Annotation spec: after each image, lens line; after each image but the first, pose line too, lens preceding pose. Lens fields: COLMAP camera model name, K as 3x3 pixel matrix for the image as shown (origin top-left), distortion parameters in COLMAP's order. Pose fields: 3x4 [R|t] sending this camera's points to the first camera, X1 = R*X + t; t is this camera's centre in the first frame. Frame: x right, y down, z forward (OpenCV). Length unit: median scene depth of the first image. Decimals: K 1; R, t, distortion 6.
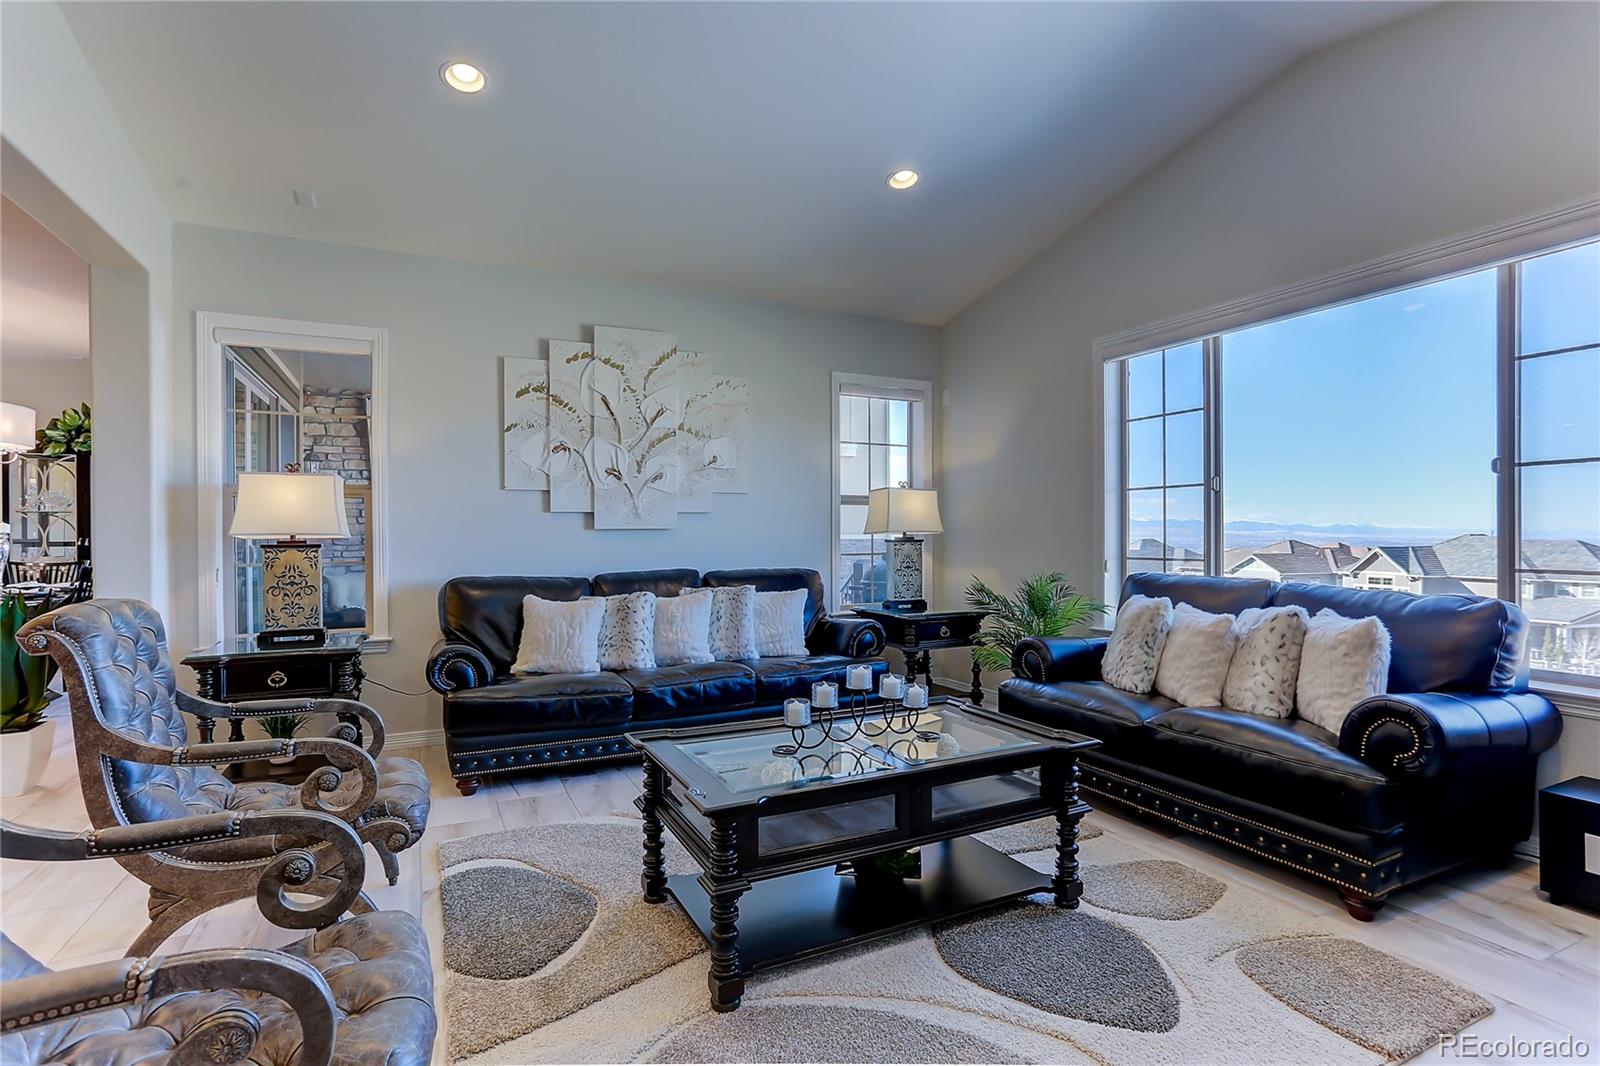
lens RADIAL K [[777.1, 0, 786.0], [0, 777.1, 533.3], [0, 0, 1]] dist [-0.048763, 0.027972]
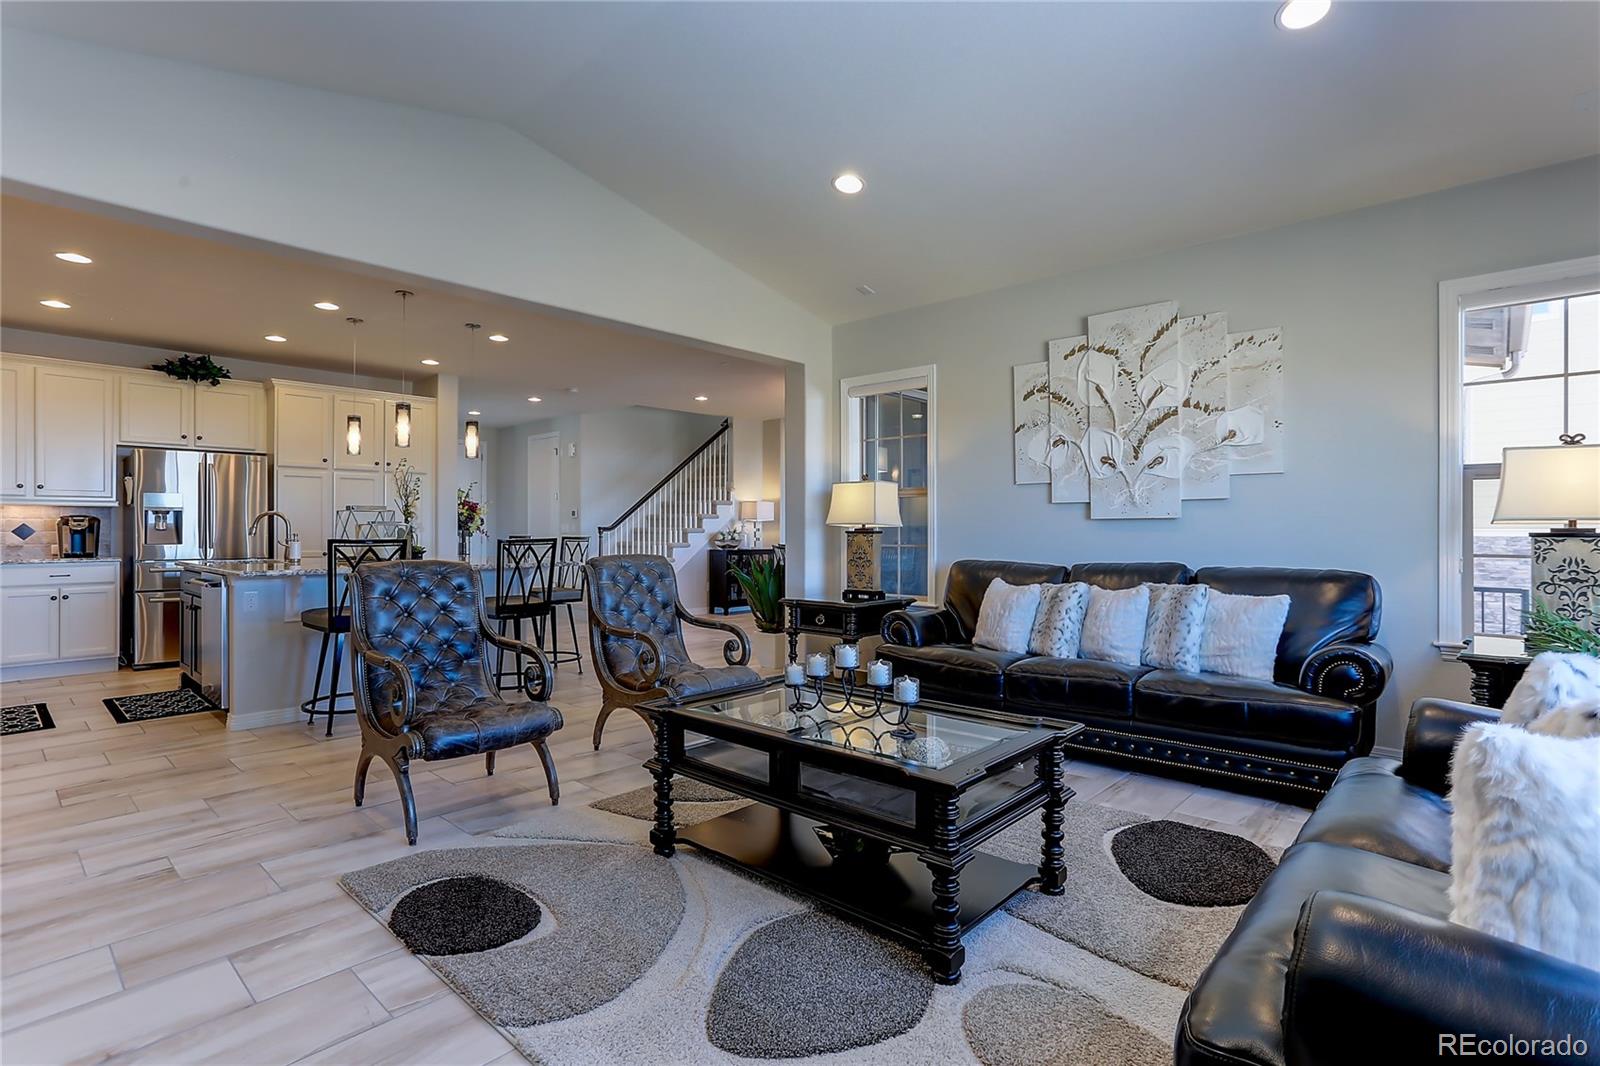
lens RADIAL K [[777.1, 0, 809.5], [0, 777.1, 523.9], [0, 0, 1]] dist [-0.048763, 0.027972]
pose [[0.380351, -0.001700, -0.924841, 0.543285], [-0.000863, 0.999997, -0.002194, 0.003636], [0.924842, 0.001633, 0.380349, 0.284749]]
